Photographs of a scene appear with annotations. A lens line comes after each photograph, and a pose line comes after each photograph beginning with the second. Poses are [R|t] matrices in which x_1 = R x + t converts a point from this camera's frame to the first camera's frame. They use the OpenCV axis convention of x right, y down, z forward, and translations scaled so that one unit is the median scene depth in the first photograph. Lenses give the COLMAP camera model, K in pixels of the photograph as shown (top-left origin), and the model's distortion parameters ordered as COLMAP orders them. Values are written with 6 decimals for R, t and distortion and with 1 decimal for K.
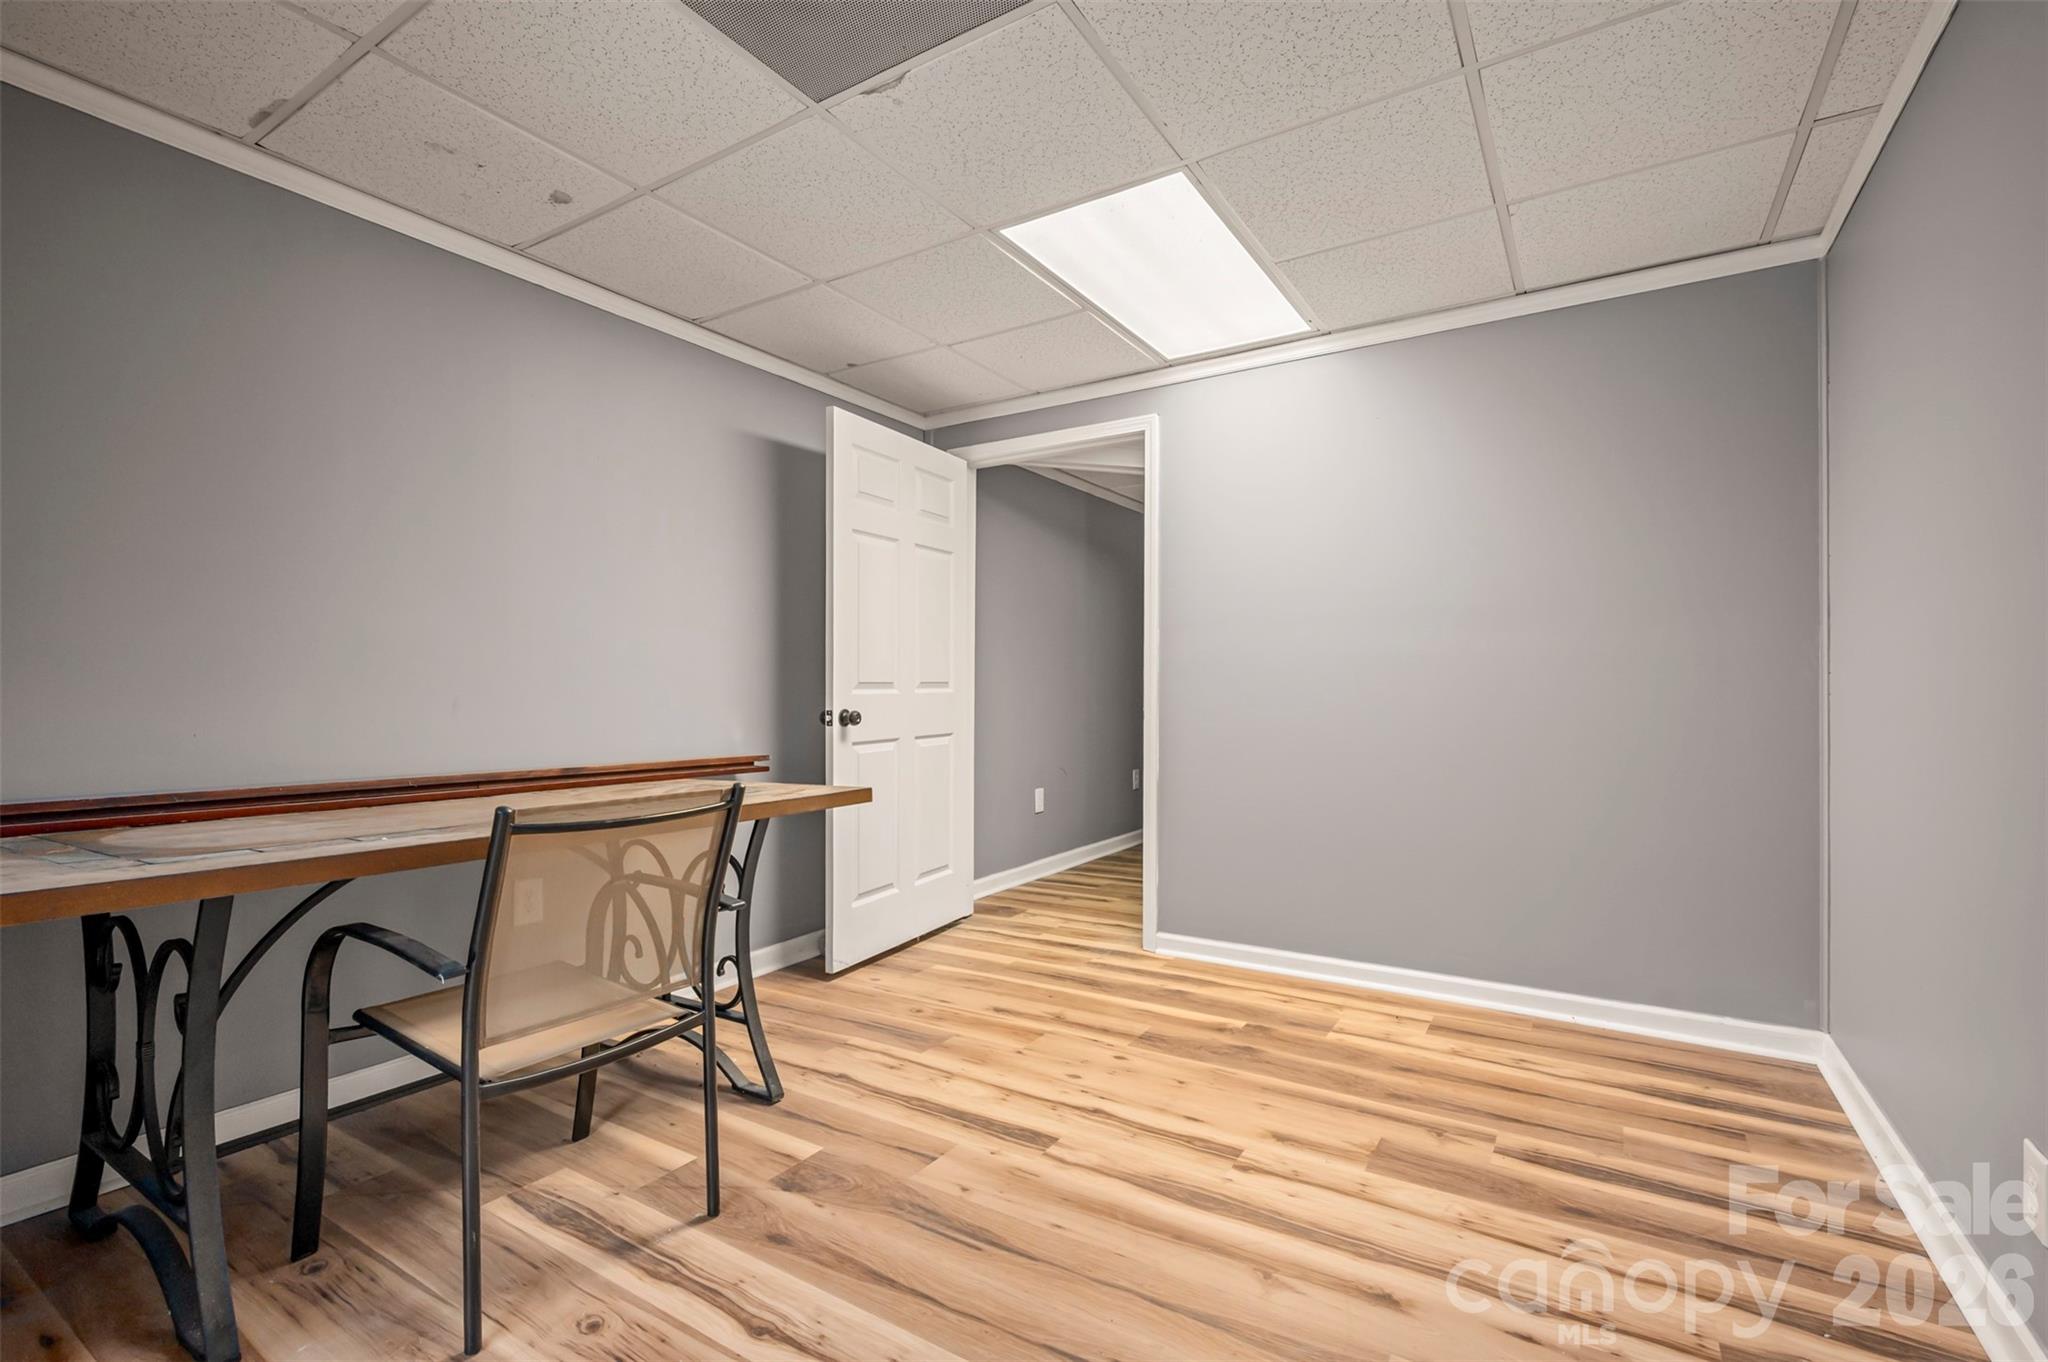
lens RADIAL K [[895.6, 0, 1045.5], [0, 895.6, 673.7], [0, 0, 1]] dist [-0.001373, -0.000259]
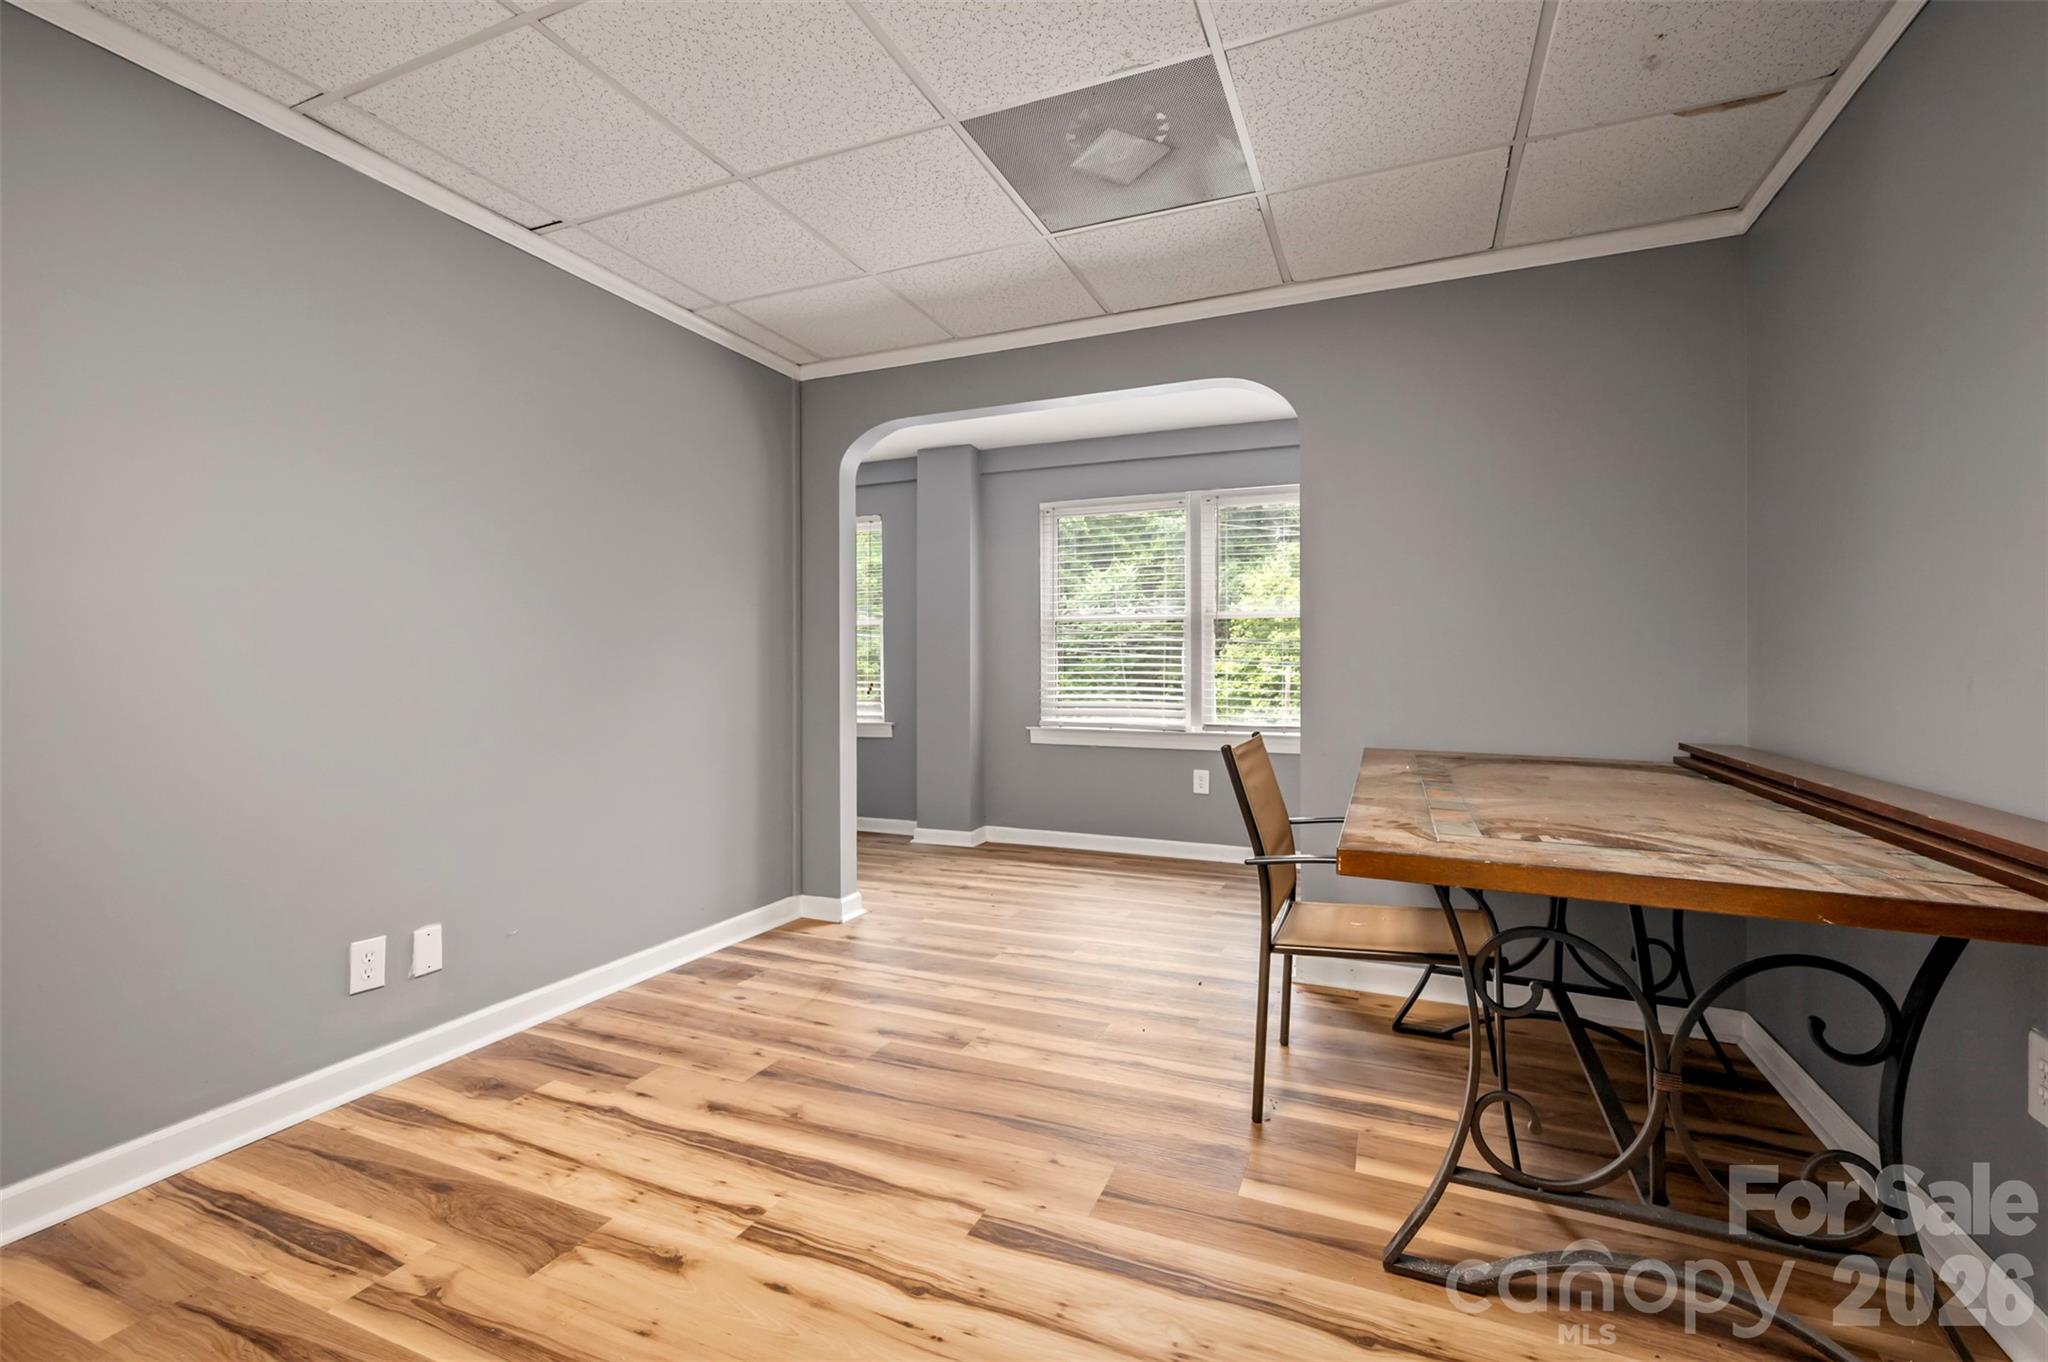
lens RADIAL K [[895.6, 0, 1045.5], [0, 895.6, 673.7], [0, 0, 1]] dist [-0.001373, -0.000259]
pose [[-0.985608, 0.003345, -0.169016, 0.083398], [0.004424, 0.999972, -0.006006, 0.028990], [0.168991, -0.006668, -0.985595, 1.888936]]
